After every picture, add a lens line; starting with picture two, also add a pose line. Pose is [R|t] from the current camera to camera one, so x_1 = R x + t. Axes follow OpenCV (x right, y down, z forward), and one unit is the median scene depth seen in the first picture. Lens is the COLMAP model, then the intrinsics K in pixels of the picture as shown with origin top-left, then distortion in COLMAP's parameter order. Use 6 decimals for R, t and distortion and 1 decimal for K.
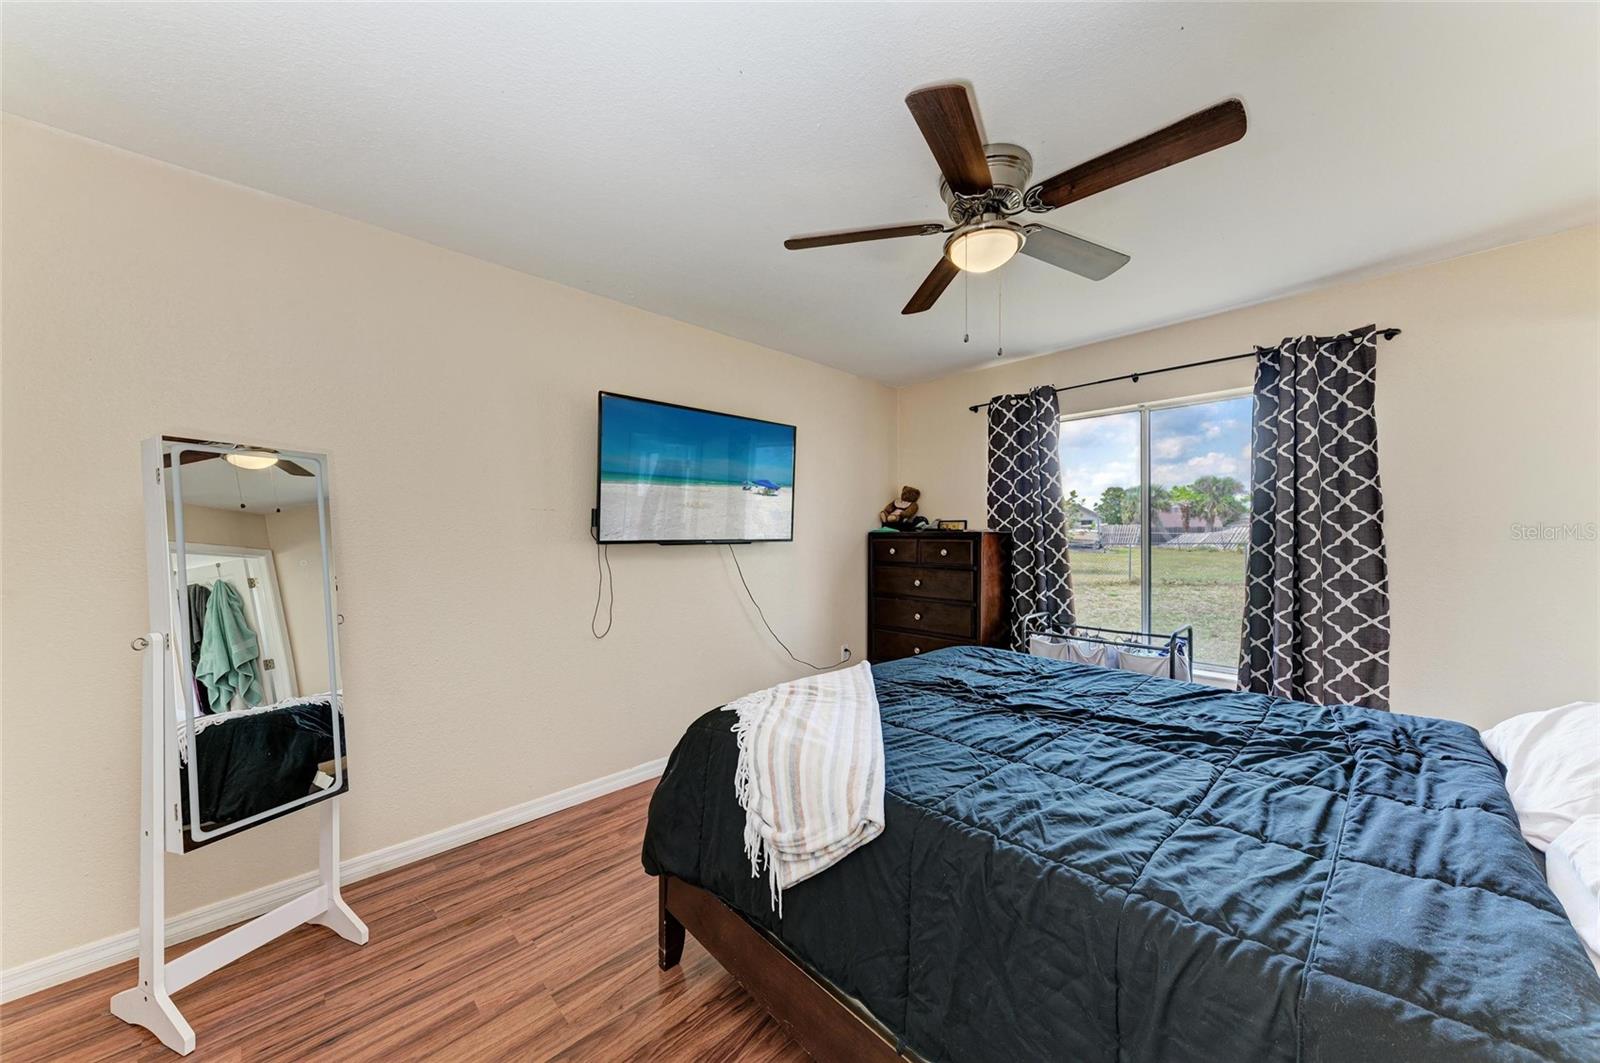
lens RADIAL K [[553.4, 0, 800.7], [0, 553.4, 529.3], [0, 0, 1]] dist [-0.003480, -0.000065]
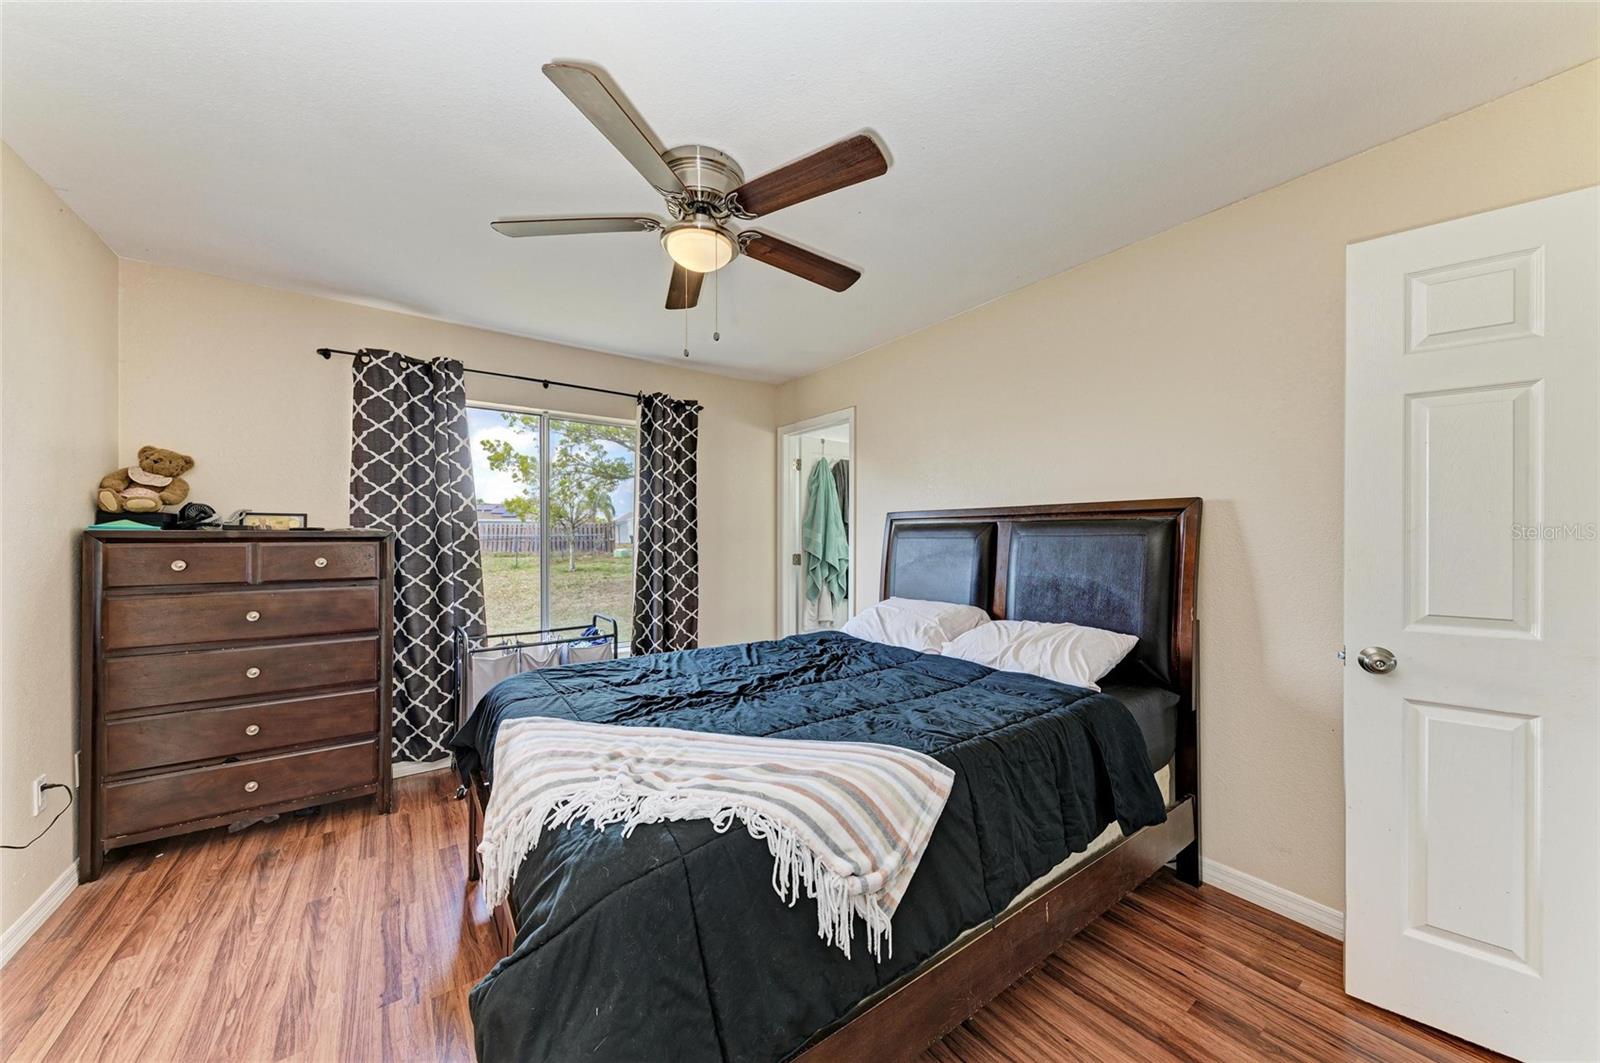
lens RADIAL K [[562.3, 0, 791.9], [0, 562.3, 533.6], [0, 0, 1]] dist [0.002452, -0.000548]
pose [[0.119133, 0.005187, 0.992865, -0.378215], [-0.010379, 0.999938, -0.003979, 0.005251], [-0.992824, -0.009830, 0.119179, 0.409714]]
